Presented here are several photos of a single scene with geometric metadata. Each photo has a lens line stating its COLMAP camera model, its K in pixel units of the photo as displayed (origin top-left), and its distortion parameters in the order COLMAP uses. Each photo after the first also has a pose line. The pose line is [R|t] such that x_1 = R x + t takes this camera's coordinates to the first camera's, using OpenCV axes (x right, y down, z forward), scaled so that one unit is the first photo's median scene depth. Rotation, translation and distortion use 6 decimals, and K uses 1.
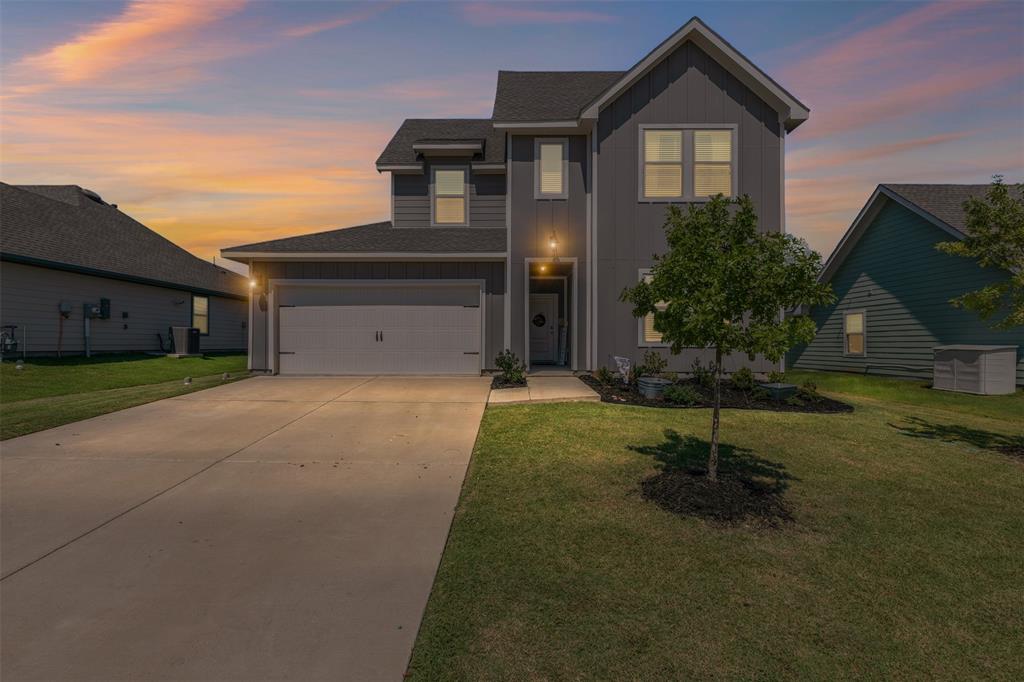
lens RADIAL K [[453.8, 0, 512.0], [0, 453.8, 341.0], [0, 0, 1]] dist [0.000089, 0.000043]
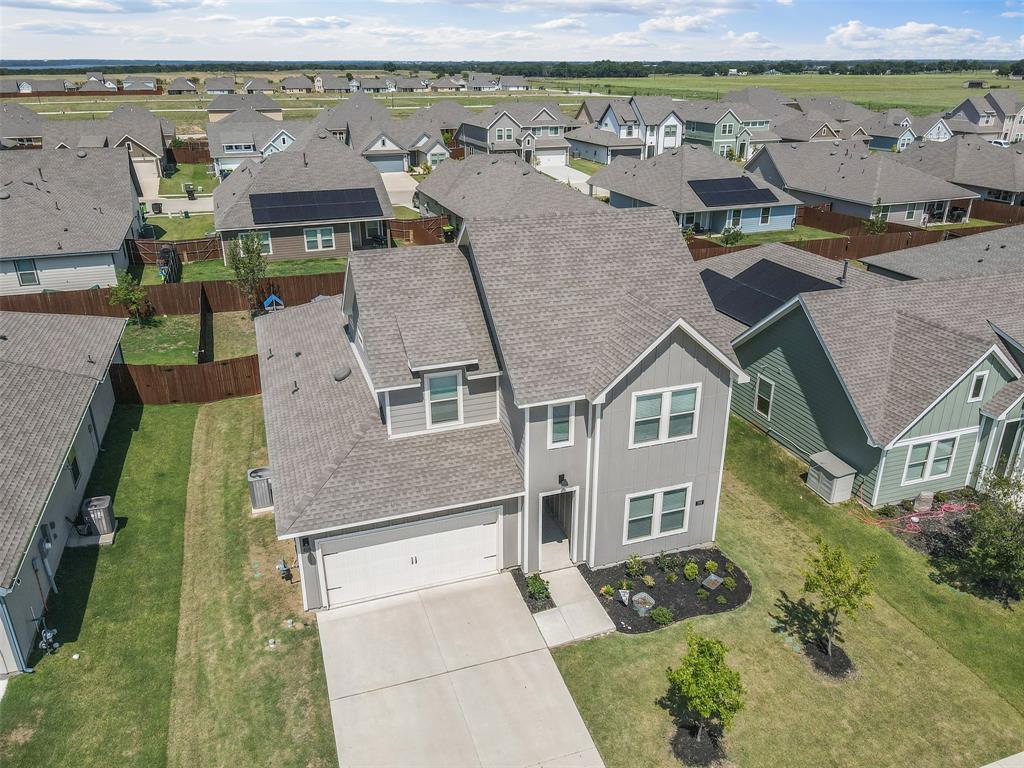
lens RADIAL K [[757.2, 0, 515.9], [0, 757.2, 378.7], [0, 0, 1]] dist [0.032599, 0.001813]
pose [[0.941014, -0.130543, 0.312173, -0.599291], [-0.001677, 0.920771, 0.390100, -1.207248], [-0.338364, -0.367613, 0.866239, -0.603030]]
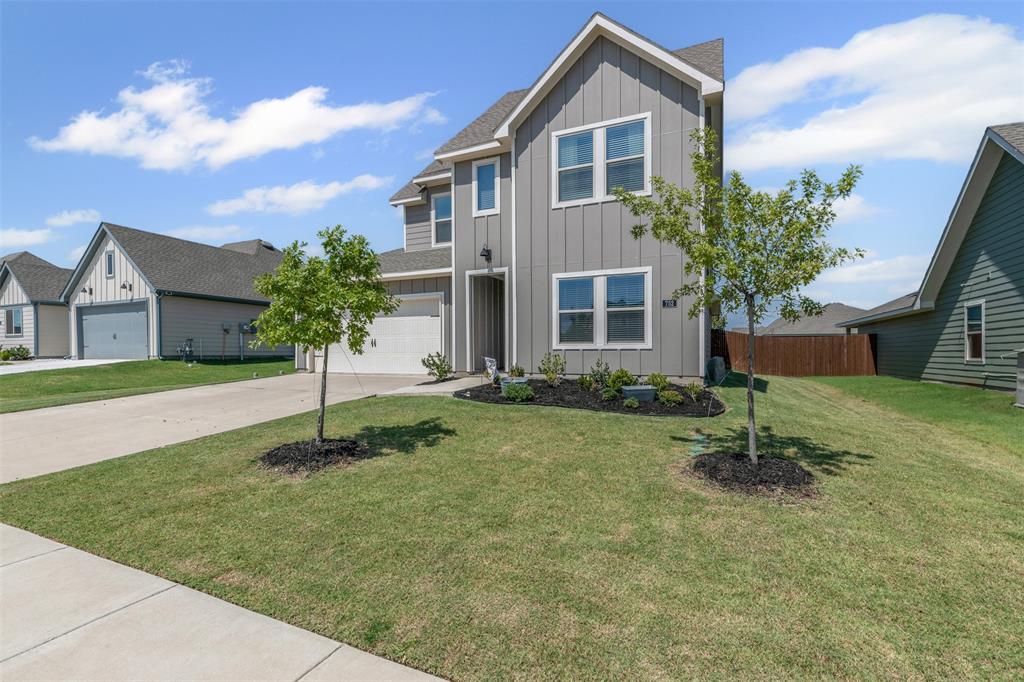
lens RADIAL K [[460.9, 0, 510.5], [0, 460.9, 360.6], [0, 0, 1]] dist [0.002597, 0.000298]
pose [[0.914383, 0.003102, -0.404837, 0.568422], [0.005974, 0.999758, 0.021153, 0.014146], [0.404805, -0.021761, 0.914144, -0.002758]]
